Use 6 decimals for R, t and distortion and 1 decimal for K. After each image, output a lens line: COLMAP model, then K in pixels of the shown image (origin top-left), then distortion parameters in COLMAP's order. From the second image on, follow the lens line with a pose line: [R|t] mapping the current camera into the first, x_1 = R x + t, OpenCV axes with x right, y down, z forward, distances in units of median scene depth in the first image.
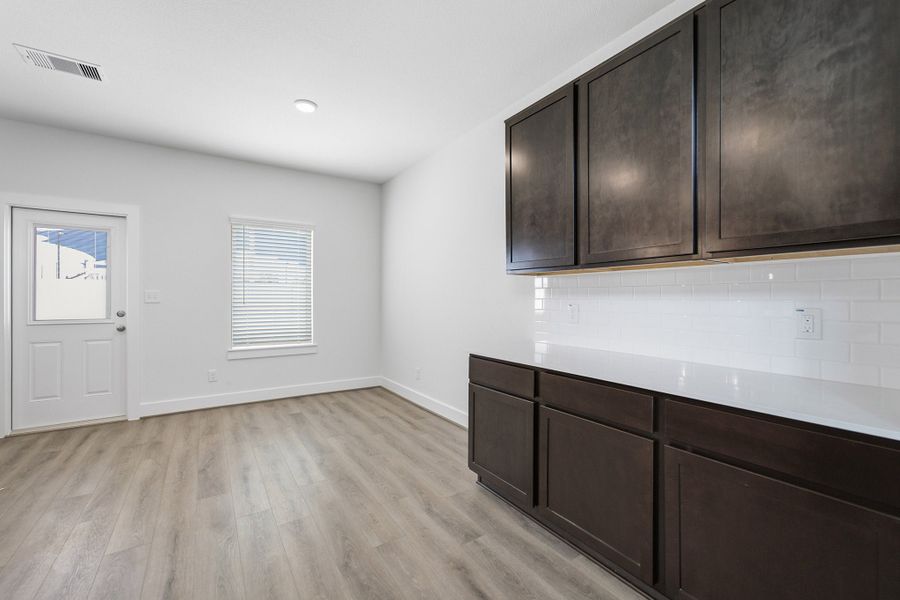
lens RADIAL K [[382.0, 0, 450.2], [0, 382.0, 296.9], [0, 0, 1]] dist [-0.002189, 0.000145]
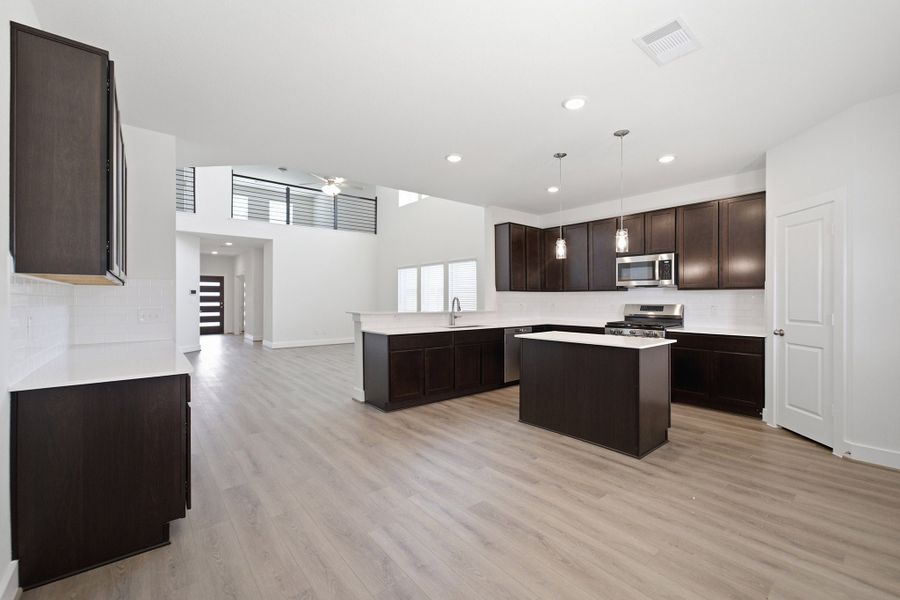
lens RADIAL K [[382.0, 0, 450.2], [0, 382.0, 296.9], [0, 0, 1]] dist [-0.002189, 0.000145]
pose [[-0.994470, 0.000203, -0.105024, -0.400365], [0.000780, 0.999985, -0.005453, -0.014261], [0.105021, -0.005505, -0.994455, 1.760797]]
